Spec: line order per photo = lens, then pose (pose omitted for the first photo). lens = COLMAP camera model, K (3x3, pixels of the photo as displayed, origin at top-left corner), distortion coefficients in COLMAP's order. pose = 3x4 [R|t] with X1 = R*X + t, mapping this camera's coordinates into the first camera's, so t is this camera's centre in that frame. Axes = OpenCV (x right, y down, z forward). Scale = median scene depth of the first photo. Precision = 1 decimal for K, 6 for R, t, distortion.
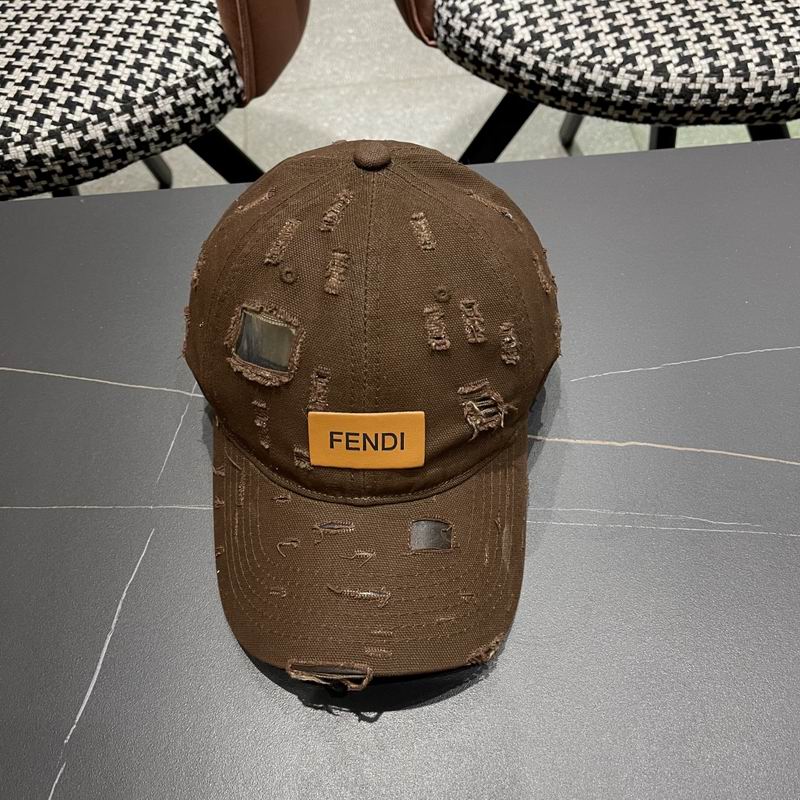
lens RADIAL K [[846.4, 0, 395.7], [0, 846.4, 415.8], [0, 0, 1]] dist [0.020152, 0.000000]
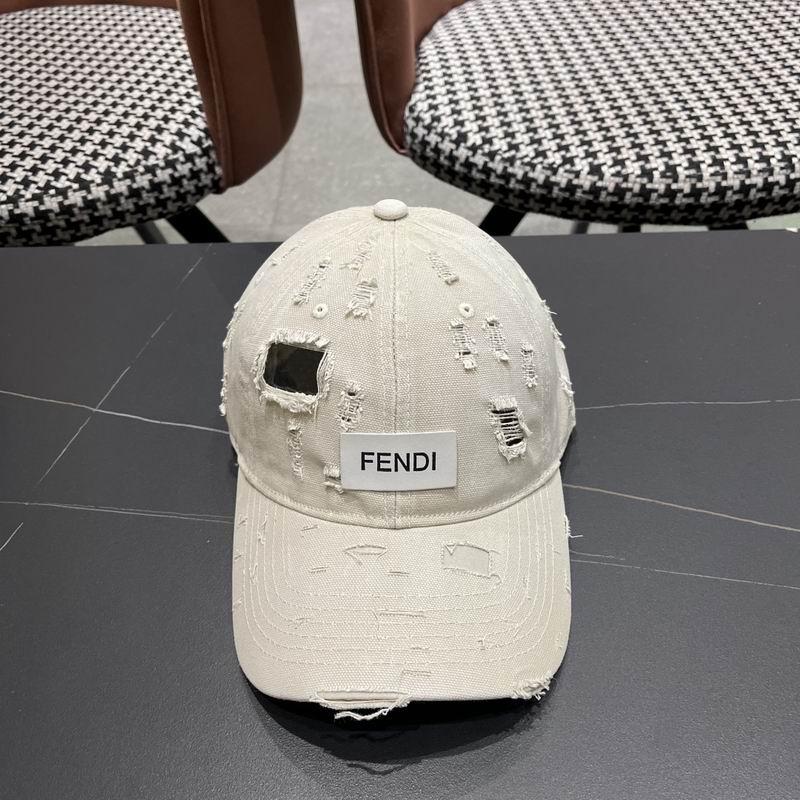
lens RADIAL K [[846.4, 0, 397.6], [0, 846.4, 396.1], [0, 0, 1]] dist [0.020152, 0.000000]
pose [[0.995760, 0.062050, -0.067904, 0.148729], [-0.075124, 0.974576, -0.211086, 0.113321], [0.053080, 0.215292, 0.975106, 0.003476]]
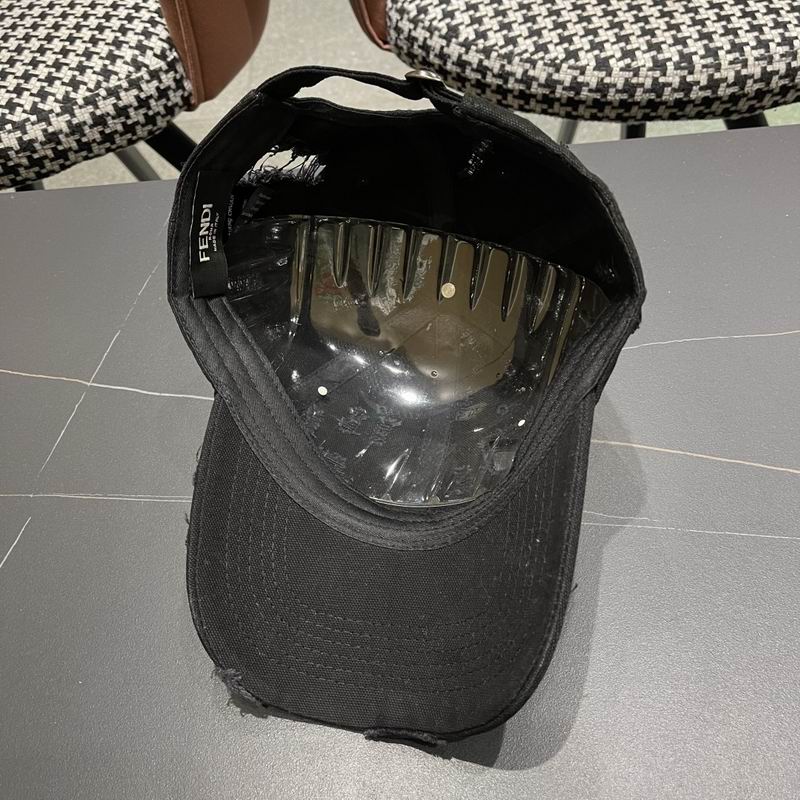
lens RADIAL K [[846.4, 0, 397.6], [0, 846.4, 405.2], [0, 0, 1]] dist [0.020152, 0.000000]
pose [[0.998706, 0.006060, -0.050490, 0.124125], [-0.008513, 0.998786, -0.048514, 0.032949], [0.050134, 0.048881, 0.997546, 0.031963]]
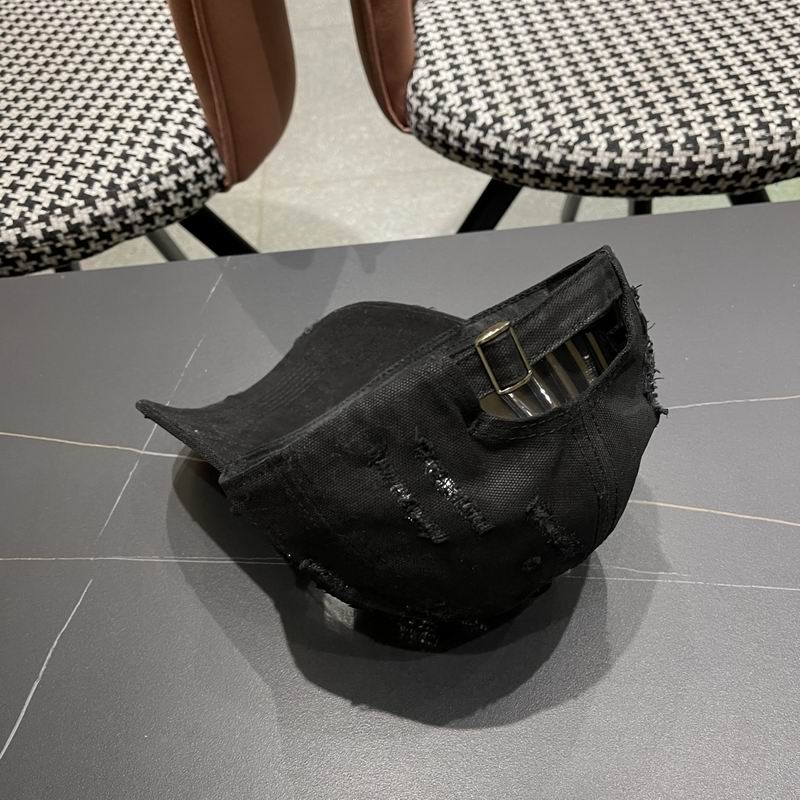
lens RADIAL K [[846.4, 0, 395.3], [0, 846.4, 412.8], [0, 0, 1]] dist [0.020152, 0.000000]
pose [[0.998423, -0.009886, -0.055269, 0.095470], [0.003781, 0.993981, -0.109484, 0.031343], [0.056019, 0.109102, 0.992451, -0.014360]]
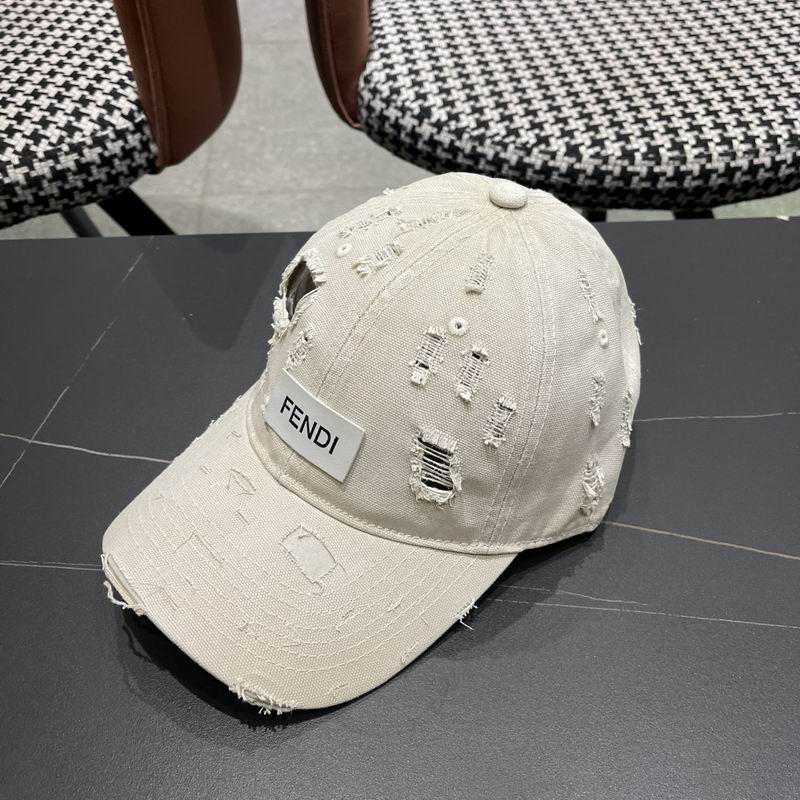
lens RADIAL K [[846.4, 0, 396.7], [0, 846.4, 404.3], [0, 0, 1]] dist [0.020152, 0.000000]
pose [[0.998945, 0.041177, 0.020352, 0.095147], [-0.037381, 0.986294, -0.160707, 0.050352], [-0.026691, 0.159777, 0.986792, 0.073862]]
